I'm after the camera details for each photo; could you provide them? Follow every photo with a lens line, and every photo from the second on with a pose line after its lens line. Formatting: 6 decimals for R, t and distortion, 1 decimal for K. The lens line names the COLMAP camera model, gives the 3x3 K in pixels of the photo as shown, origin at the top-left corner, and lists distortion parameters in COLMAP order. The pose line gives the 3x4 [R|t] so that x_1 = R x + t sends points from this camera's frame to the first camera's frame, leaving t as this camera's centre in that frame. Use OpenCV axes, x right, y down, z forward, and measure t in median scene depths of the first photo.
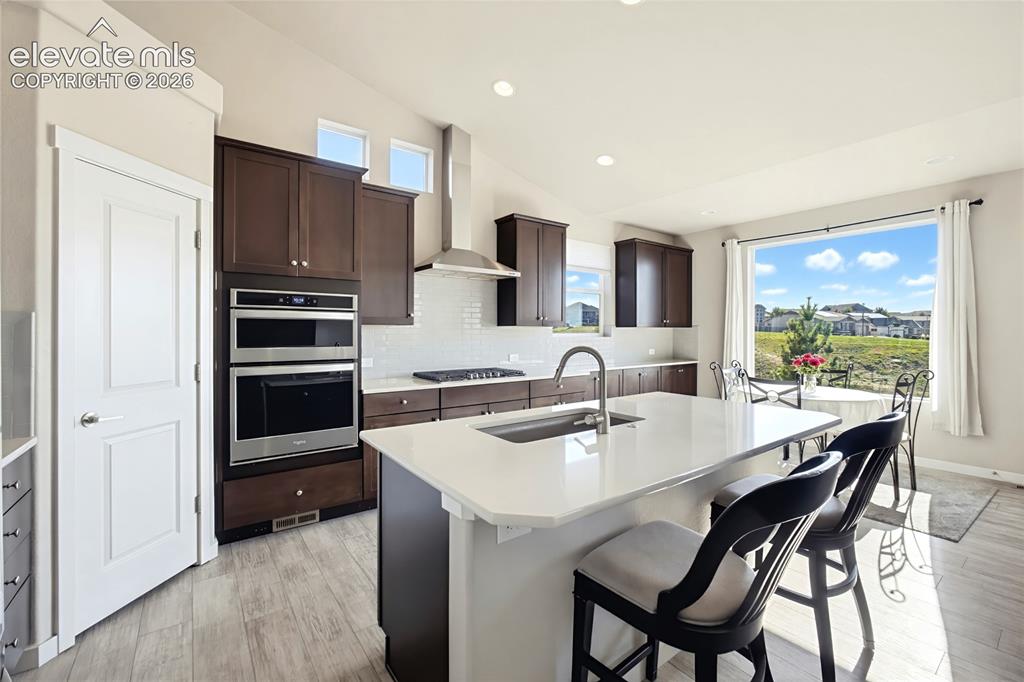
lens RADIAL K [[434.8, 0, 508.5], [0, 434.8, 333.6], [0, 0, 1]] dist [-0.016340, 0.001666]
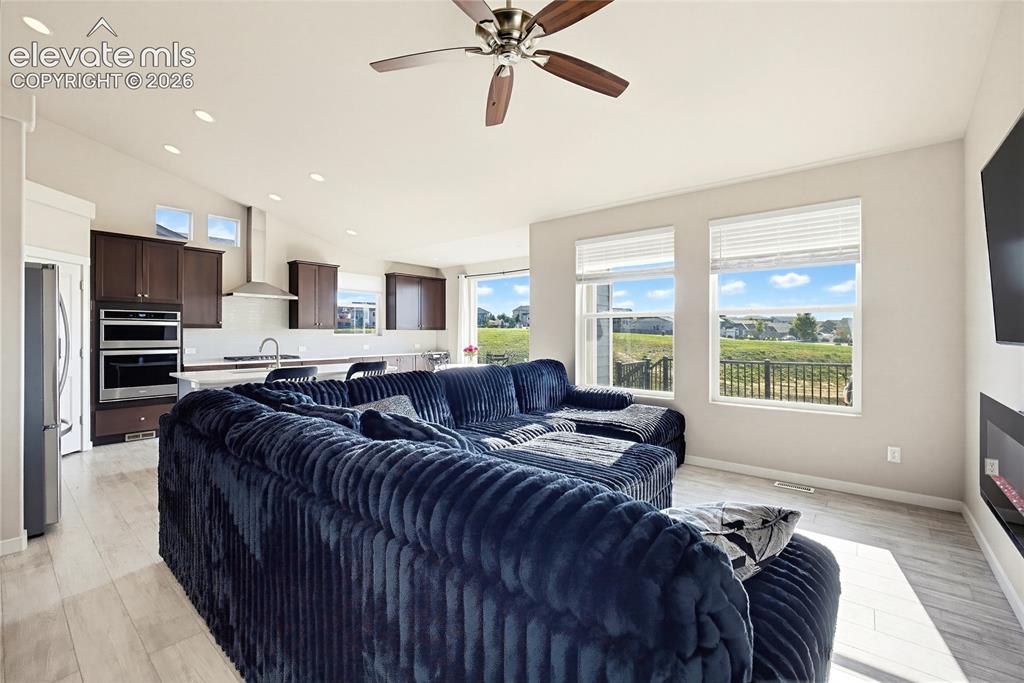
lens RADIAL K [[434.8, 0, 513.4], [0, 434.8, 334.4], [0, 0, 1]] dist [-0.016340, 0.001666]
pose [[0.968267, -0.000745, 0.249915, 0.463009], [0.001110, 0.999999, -0.001318, 0.007335], [-0.249914, 0.001553, 0.968267, -0.918622]]
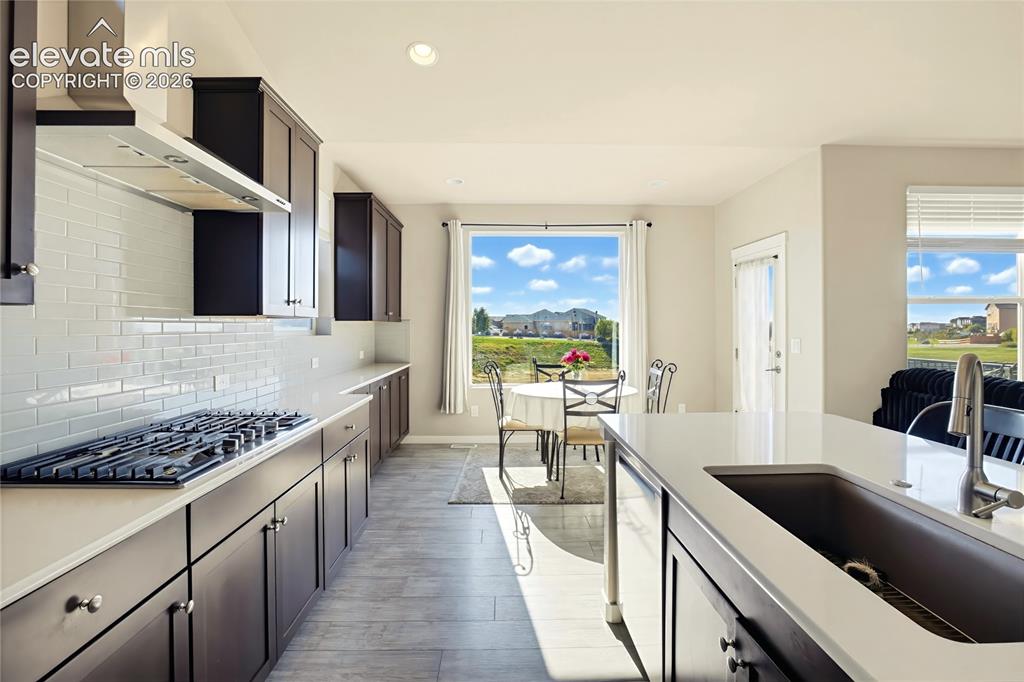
lens RADIAL K [[471.0, 0, 513.4], [0, 471.0, 329.9], [0, 0, 1]] dist [-0.004287, 0.000206]
pose [[0.569676, -0.004266, 0.821858, -0.291629], [0.004380, 0.999988, 0.002155, -0.001765], [-0.821857, 0.002372, 0.569688, 0.575012]]
